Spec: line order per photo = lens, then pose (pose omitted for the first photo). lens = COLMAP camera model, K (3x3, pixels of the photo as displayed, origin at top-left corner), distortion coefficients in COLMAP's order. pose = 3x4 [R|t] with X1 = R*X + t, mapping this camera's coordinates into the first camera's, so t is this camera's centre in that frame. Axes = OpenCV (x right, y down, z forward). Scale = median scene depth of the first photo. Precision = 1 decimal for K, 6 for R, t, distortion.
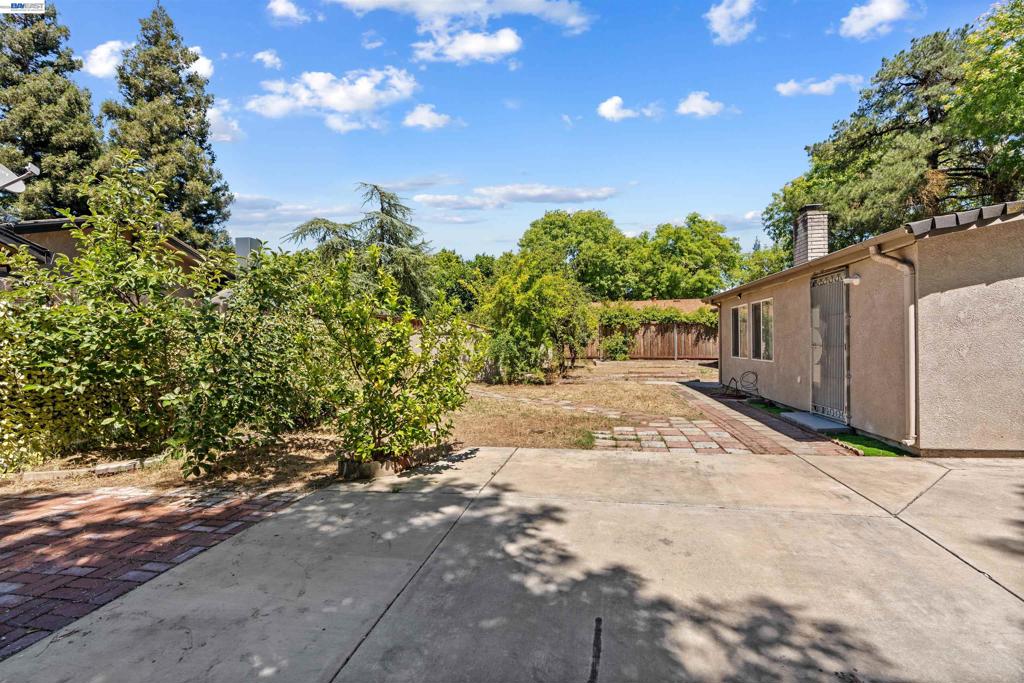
lens RADIAL K [[471.2, 0, 514.0], [0, 471.2, 342.9], [0, 0, 1]] dist [-0.000010, 0.000150]
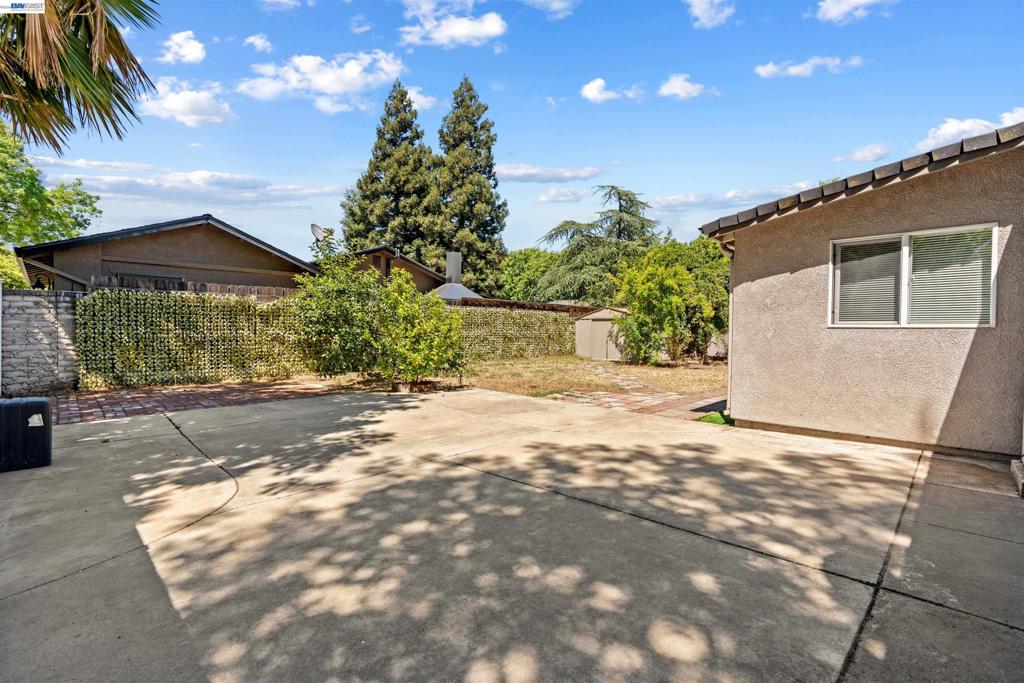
lens RADIAL K [[476.3, 0, 513.5], [0, 476.3, 349.1], [0, 0, 1]] dist [-0.001925, -0.000045]
pose [[0.804715, 0.057649, -0.590855, 0.236209], [-0.037959, 0.998234, 0.045698, 0.003684], [0.592446, -0.014346, 0.805482, -0.041554]]
